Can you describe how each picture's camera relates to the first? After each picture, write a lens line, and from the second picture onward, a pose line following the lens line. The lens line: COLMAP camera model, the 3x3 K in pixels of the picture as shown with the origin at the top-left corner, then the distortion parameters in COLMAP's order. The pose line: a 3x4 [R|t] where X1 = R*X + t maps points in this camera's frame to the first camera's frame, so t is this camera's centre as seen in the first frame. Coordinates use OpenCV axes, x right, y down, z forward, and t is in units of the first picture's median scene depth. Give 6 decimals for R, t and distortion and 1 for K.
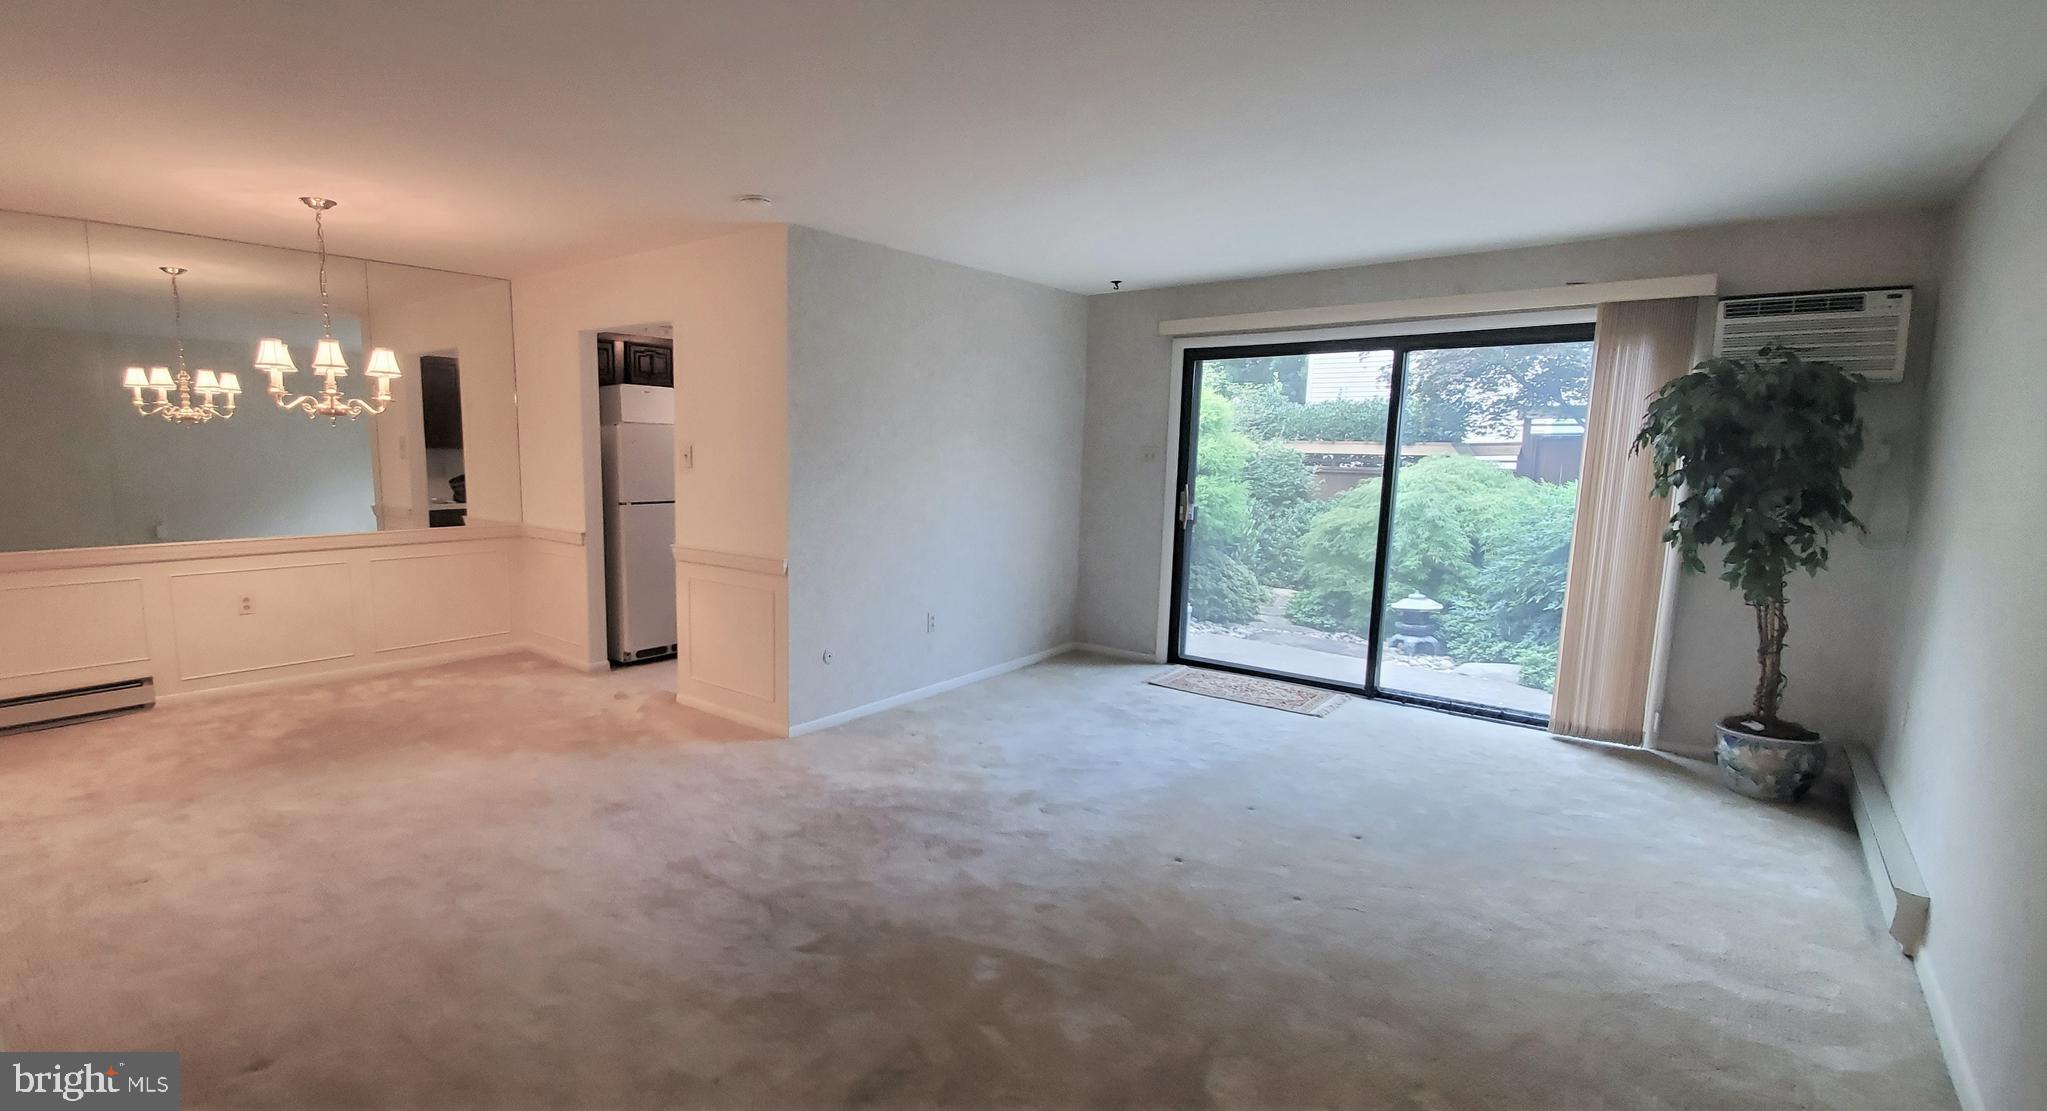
lens RADIAL K [[893.7, 0, 1023.6], [0, 893.7, 559.0], [0, 0, 1]] dist [-0.000245, -0.000001]
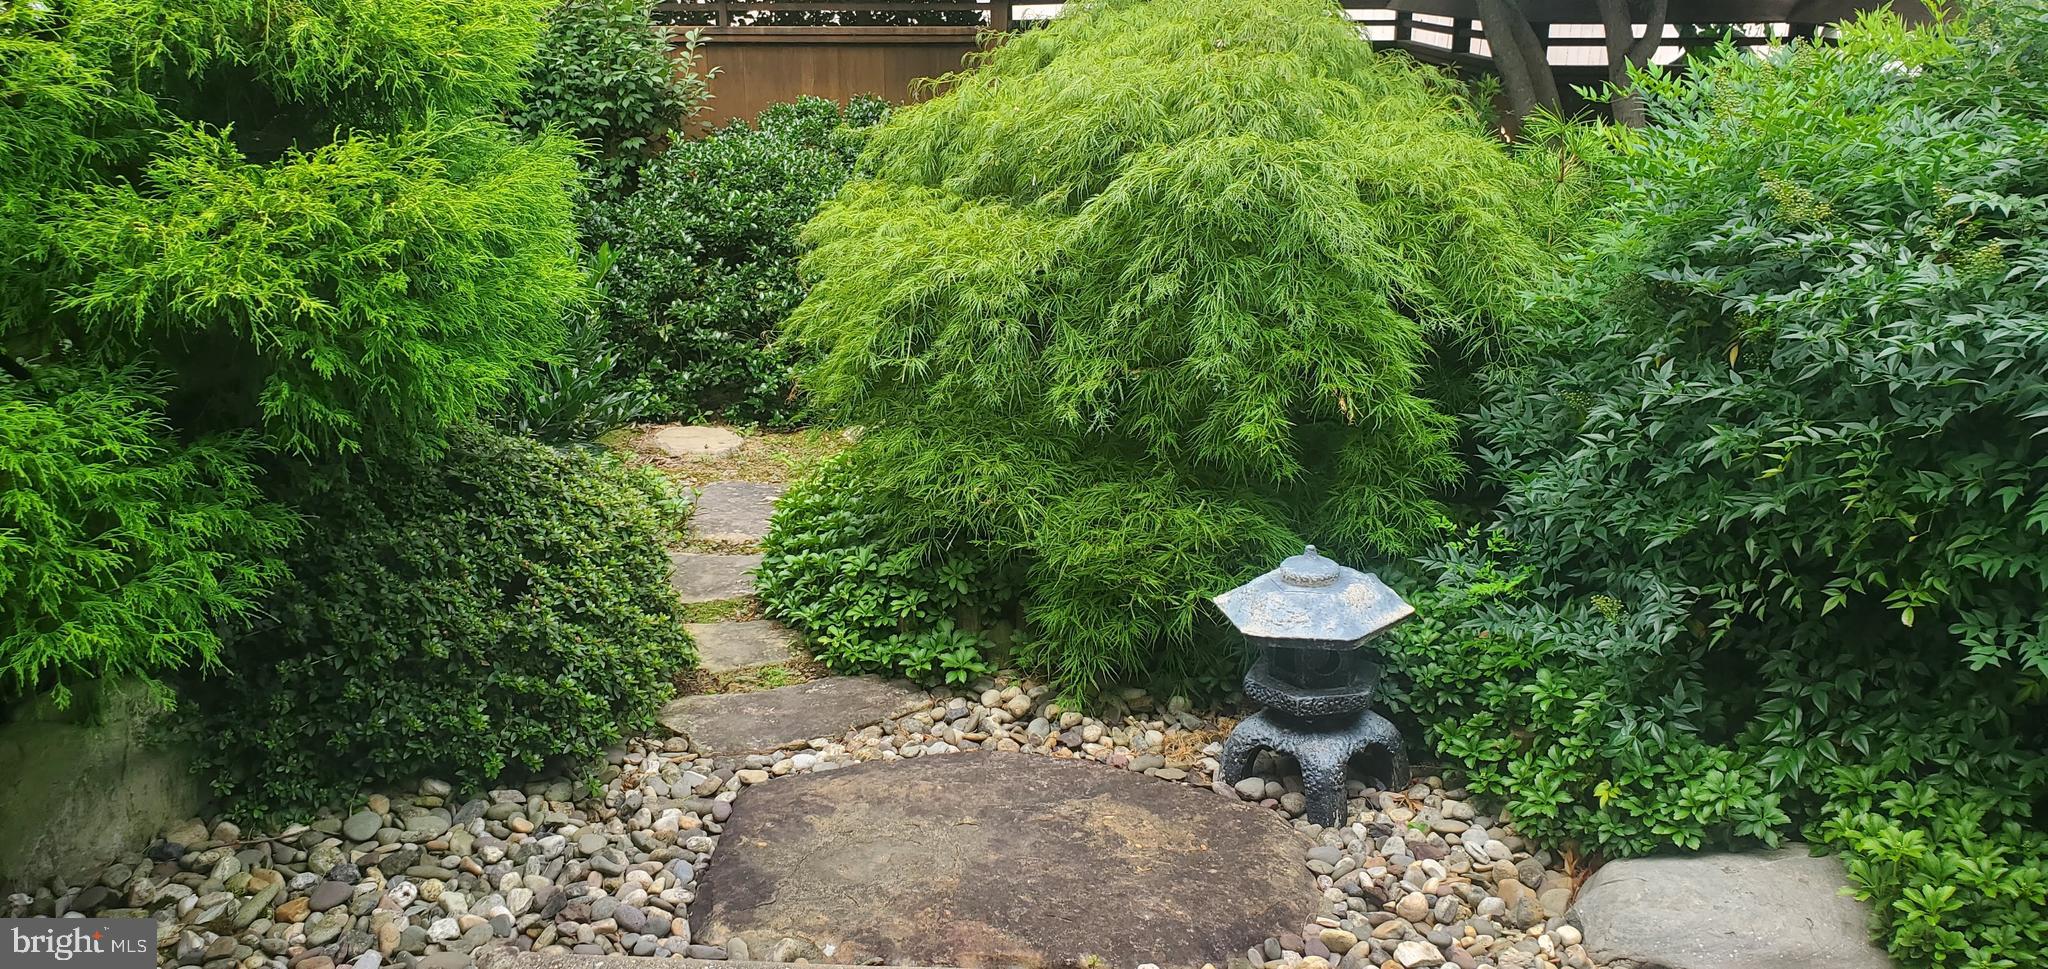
lens RADIAL K [[1529.3, 0, 1023.6], [0, 1529.3, 482.5], [0, 0, 1]] dist [0.000838, -0.000002]
pose [[0.828703, -0.194915, 0.524652, 0.126547], [0.087058, 0.970881, 0.223184, -0.079437], [-0.552877, -0.139278, 0.821541, 0.613646]]
